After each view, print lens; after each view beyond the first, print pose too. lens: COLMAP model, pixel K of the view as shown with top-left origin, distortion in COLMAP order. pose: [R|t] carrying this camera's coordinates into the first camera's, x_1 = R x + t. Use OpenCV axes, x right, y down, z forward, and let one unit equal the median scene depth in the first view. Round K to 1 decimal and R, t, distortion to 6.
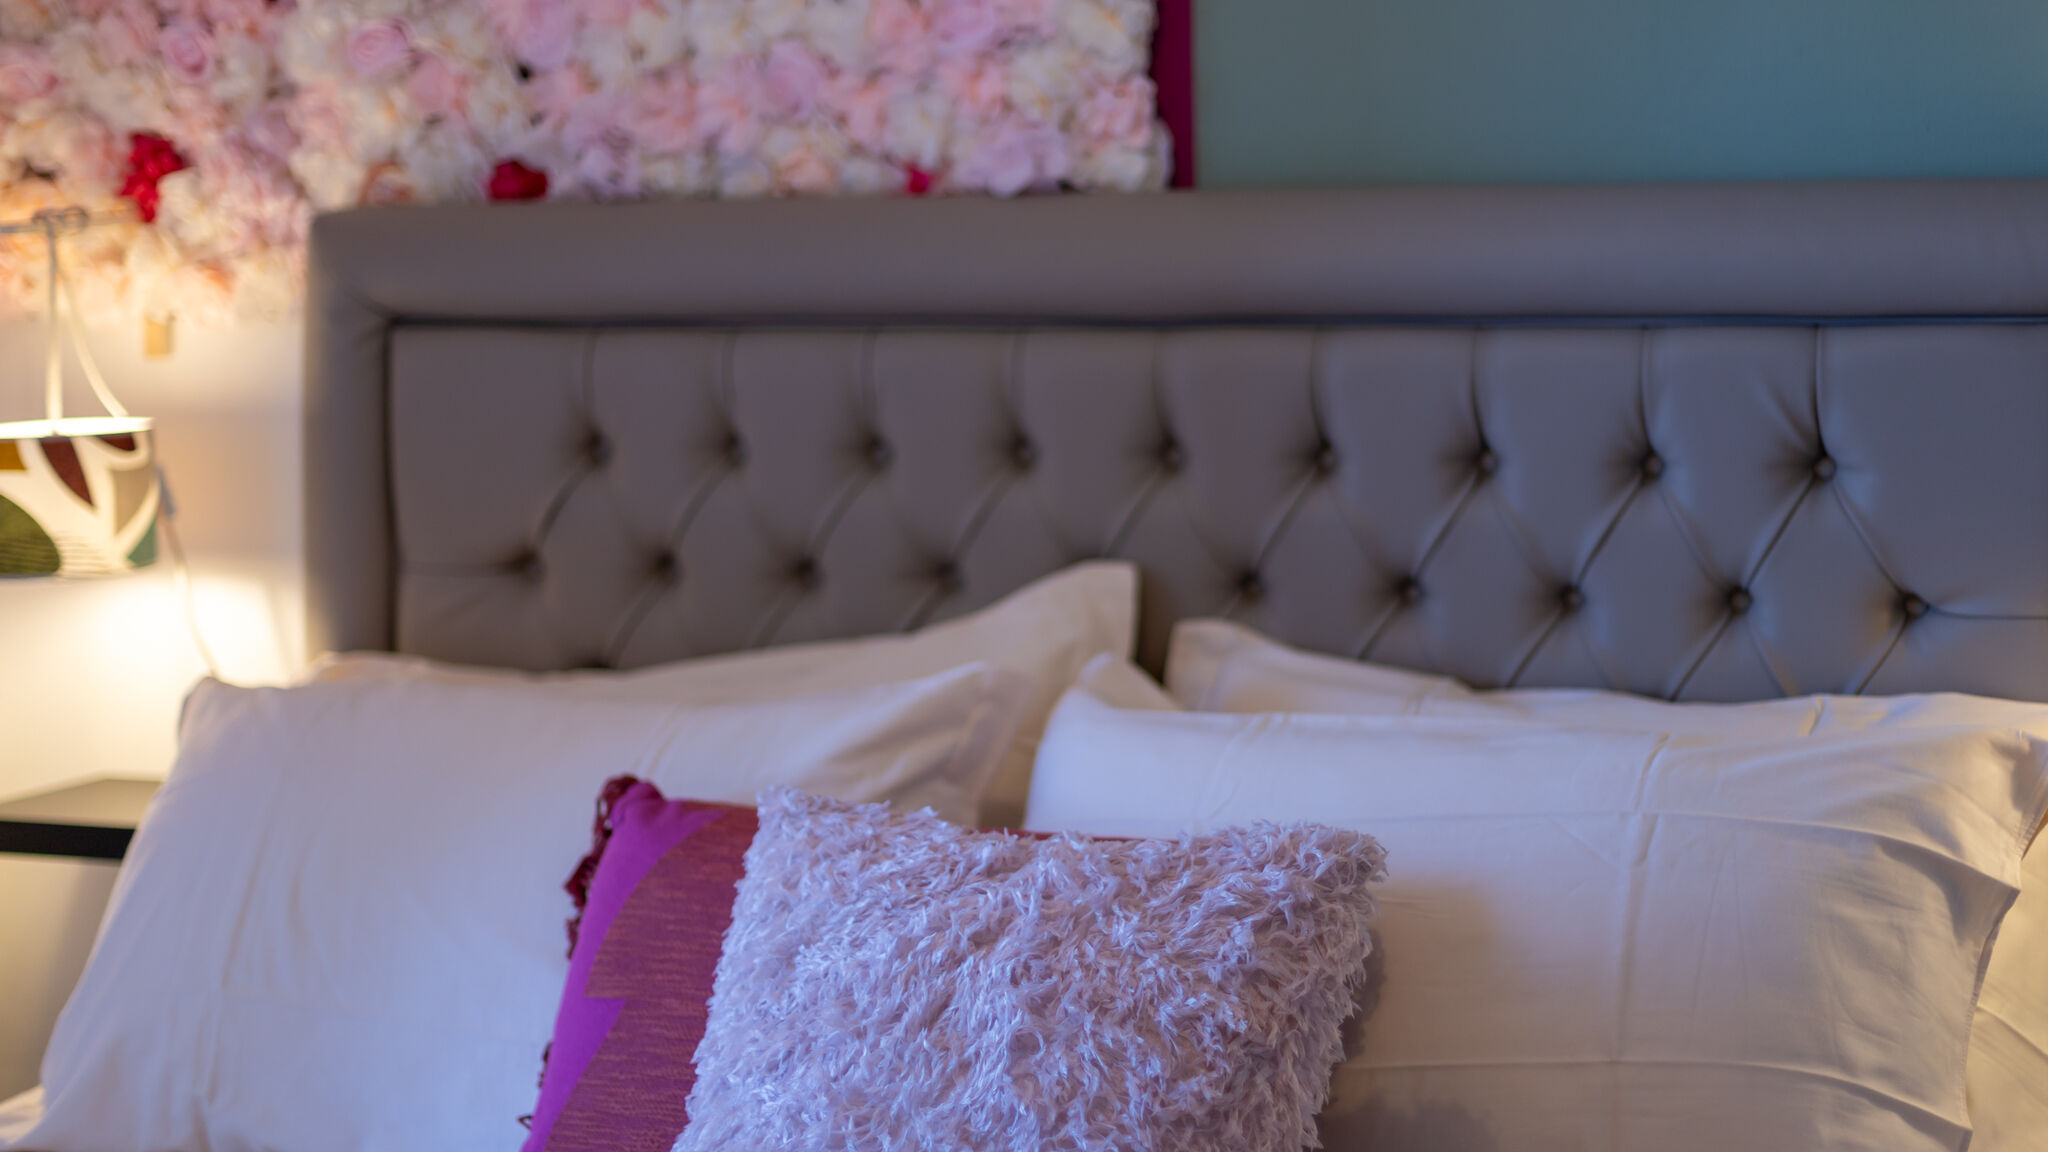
lens RADIAL K [[3217.3, 0, 1333.1], [0, 3217.3, 216.9], [0, 0, 1]] dist [-0.002129, 0.000000]
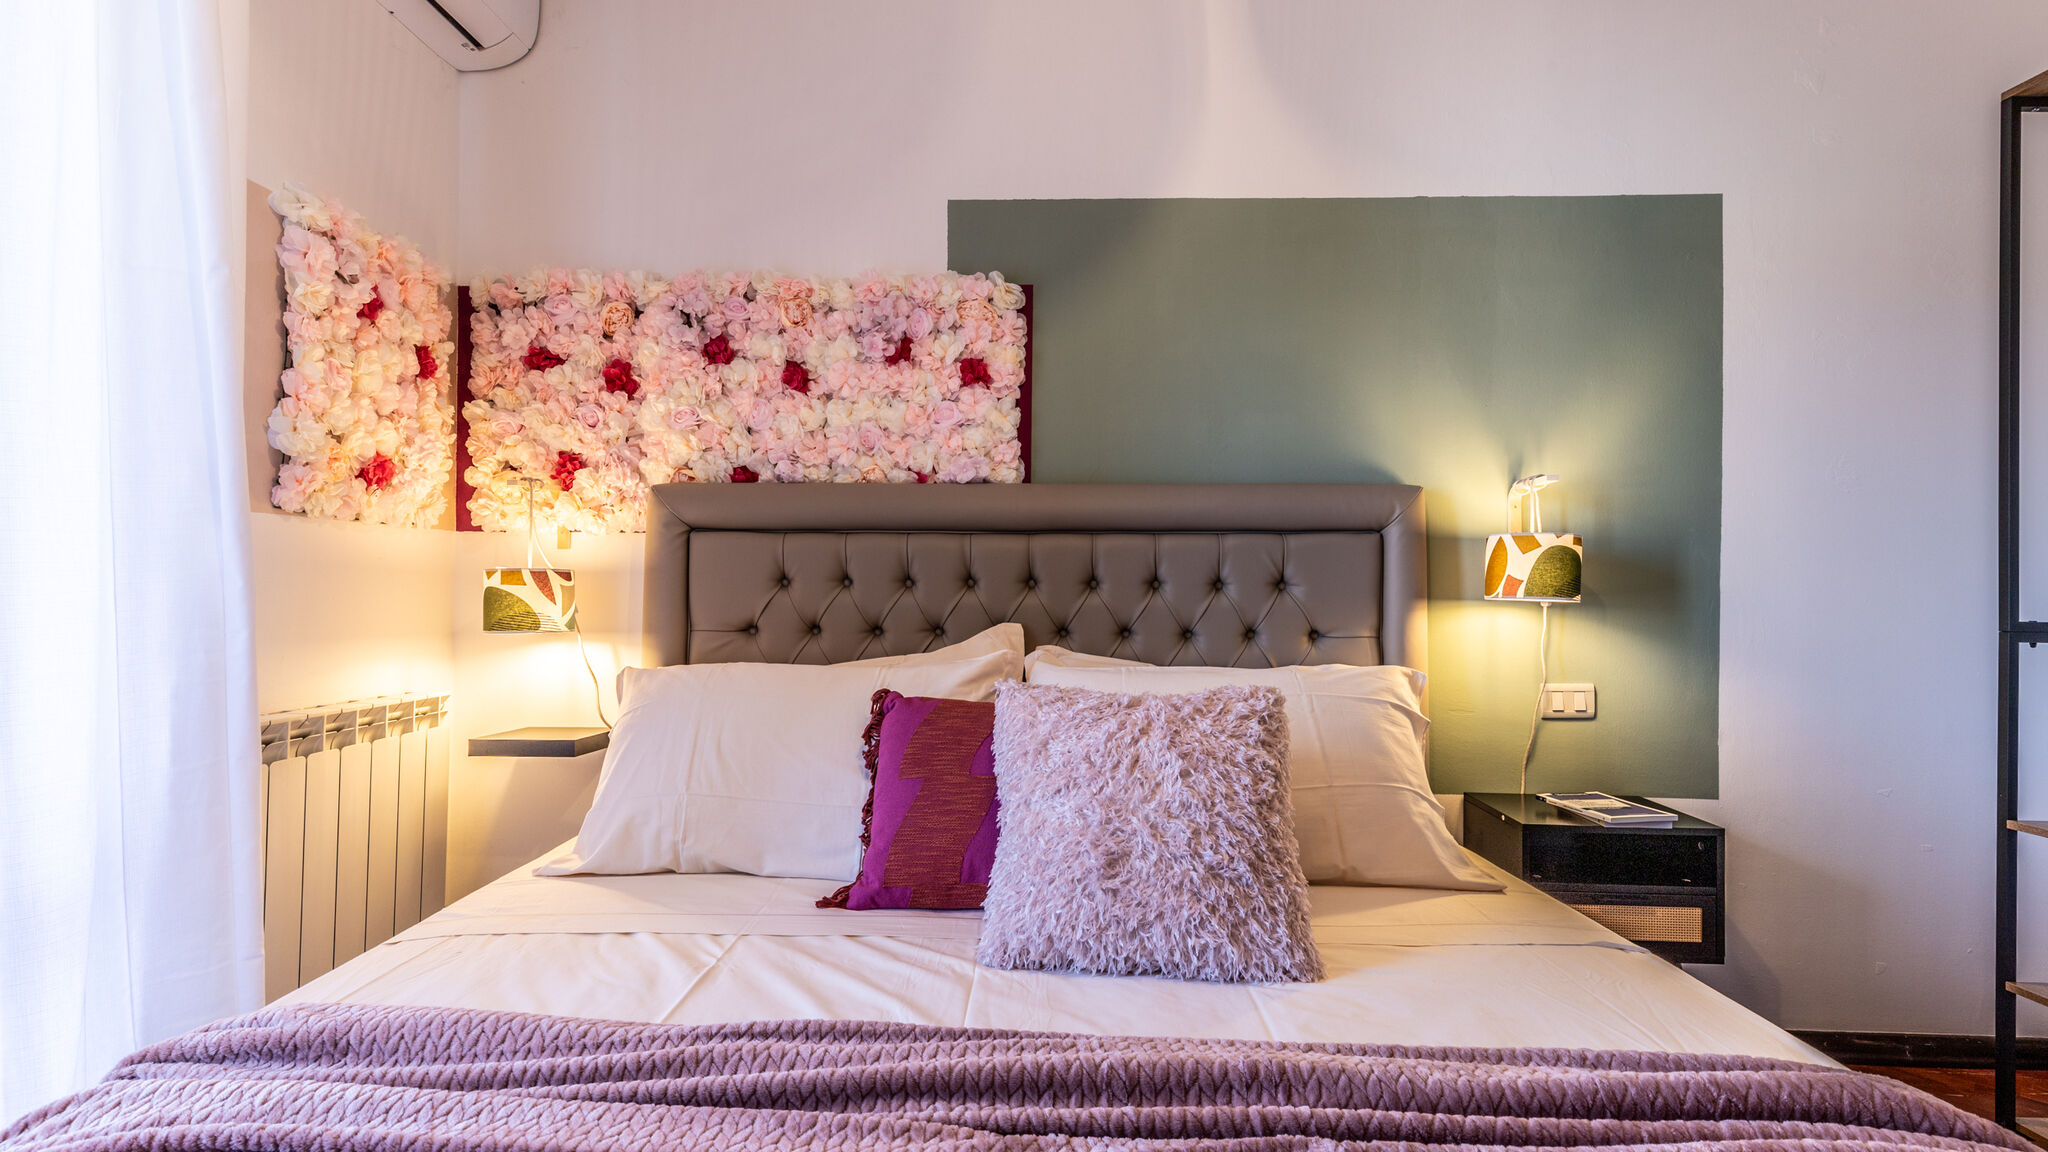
lens RADIAL K [[931.2, 0, 1015.3], [0, 931.2, 582.0], [0, 0, 1]] dist [0.012786, -0.005350]
pose [[0.957634, 0.028769, 0.286548, -0.281576], [-0.017253, 0.998942, -0.042635, 0.107017], [-0.287472, 0.035885, 0.957117, 0.281642]]
